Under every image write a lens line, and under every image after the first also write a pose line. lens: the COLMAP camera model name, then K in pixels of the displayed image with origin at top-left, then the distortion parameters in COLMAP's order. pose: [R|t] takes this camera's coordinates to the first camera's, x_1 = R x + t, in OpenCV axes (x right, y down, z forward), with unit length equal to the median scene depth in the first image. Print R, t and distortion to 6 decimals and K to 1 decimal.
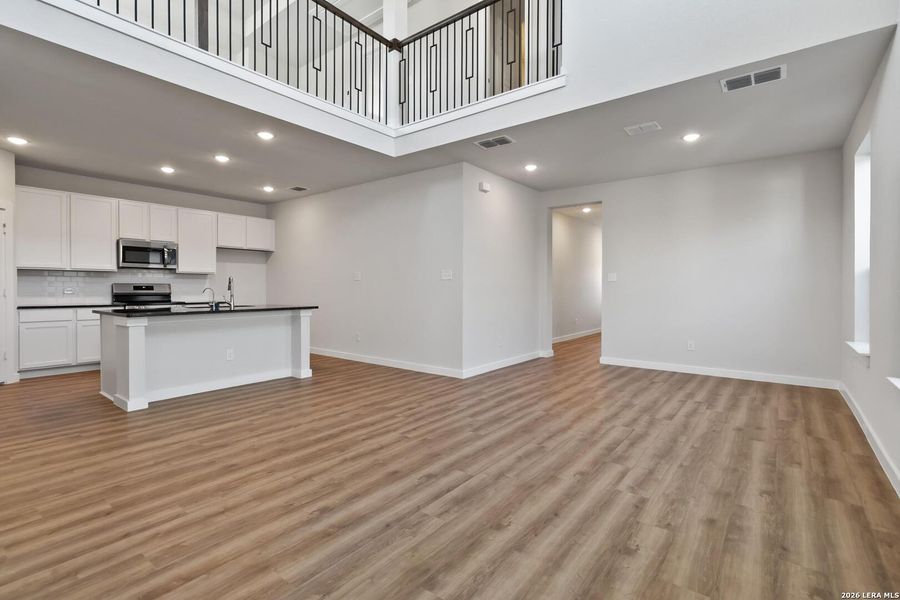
lens RADIAL K [[423.6, 0, 454.2], [0, 423.6, 289.6], [0, 0, 1]] dist [0.002806, 0.000629]
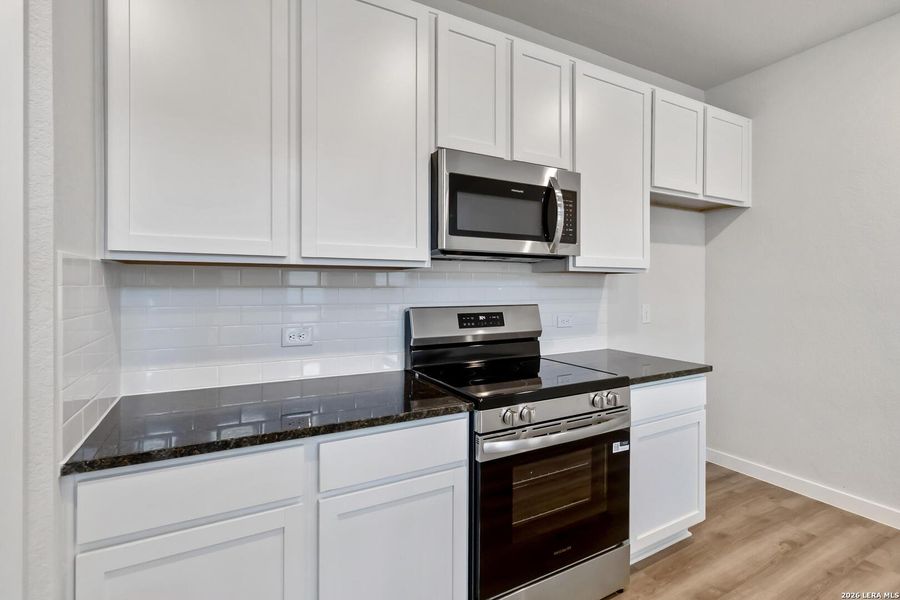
lens RADIAL K [[422.6, 0, 454.5], [0, 422.6, 284.9], [0, 0, 1]] dist [0.002260, -0.000735]
pose [[0.916662, -0.003995, -0.399642, -0.819394], [-0.000003, 0.999950, -0.010005, -0.035014], [0.399662, 0.009172, 0.916616, 0.920123]]
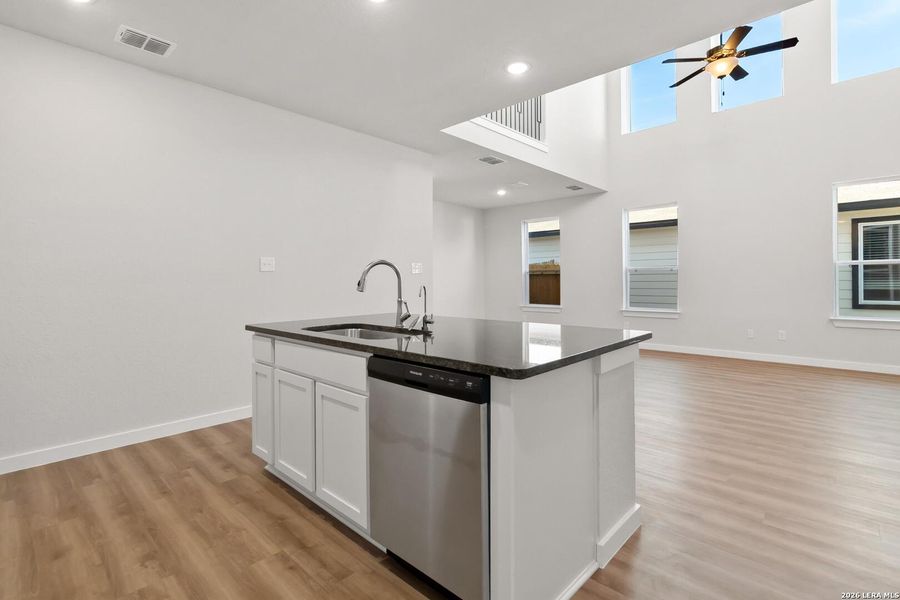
lens RADIAL K [[422.6, 0, 454.5], [0, 422.6, 284.9], [0, 0, 1]] dist [0.002260, -0.000735]
pose [[0.090385, -0.012790, 0.995825, -1.009845], [0.012090, 0.999858, 0.011745, -0.009317], [-0.995834, 0.010978, 0.090527, 0.913278]]
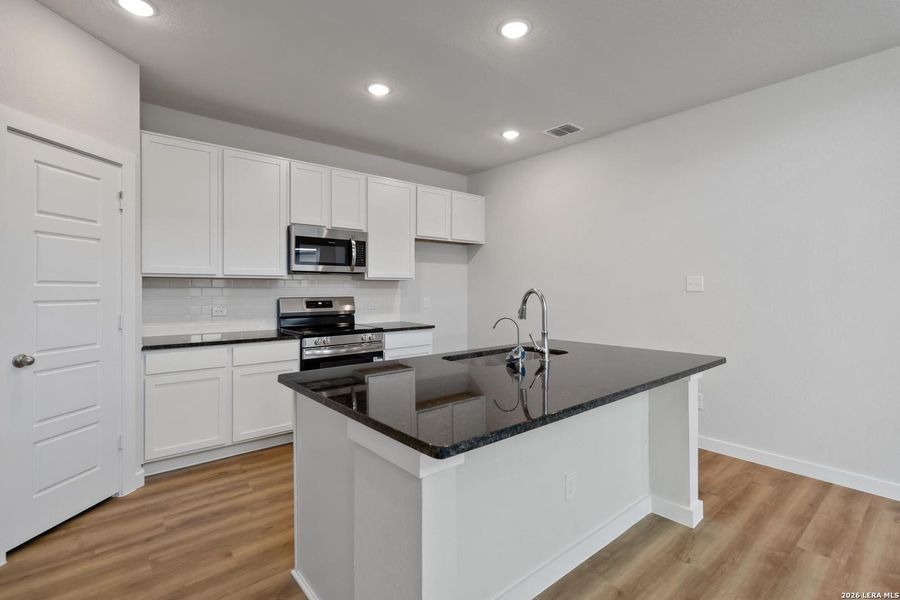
lens RADIAL K [[422.6, 0, 454.5], [0, 422.6, 284.9], [0, 0, 1]] dist [0.002260, -0.000735]
pose [[0.978200, -0.005950, -0.207578, -0.534454], [0.003357, 0.999912, -0.012843, -0.030906], [0.207636, 0.011867, 0.978134, 0.564016]]
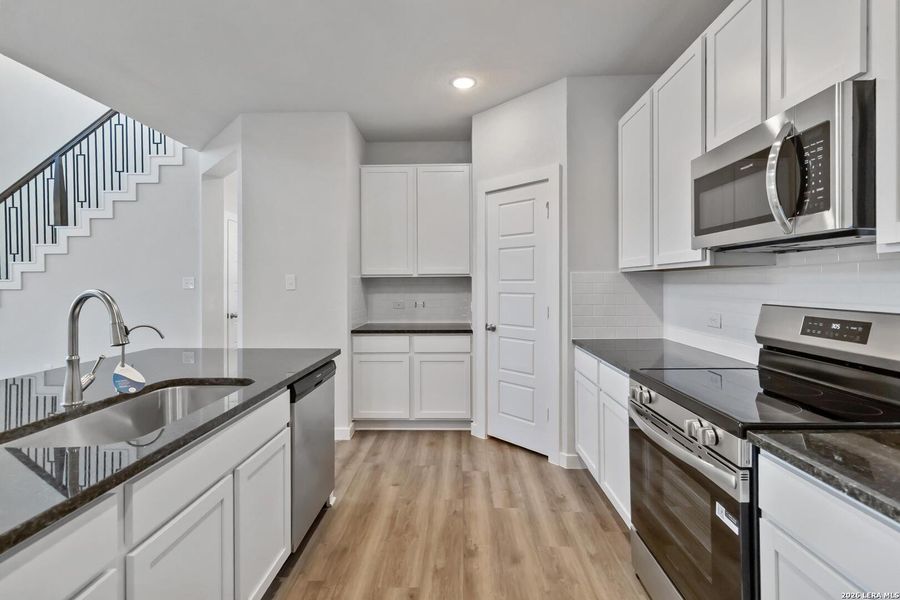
lens RADIAL K [[422.6, 0, 454.5], [0, 422.6, 284.9], [0, 0, 1]] dist [0.002260, -0.000735]
pose [[-0.802647, 0.003219, -0.596446, -0.570510], [0.000318, 0.999988, 0.004969, -0.037181], [0.596454, 0.003799, -0.802638, 1.393162]]
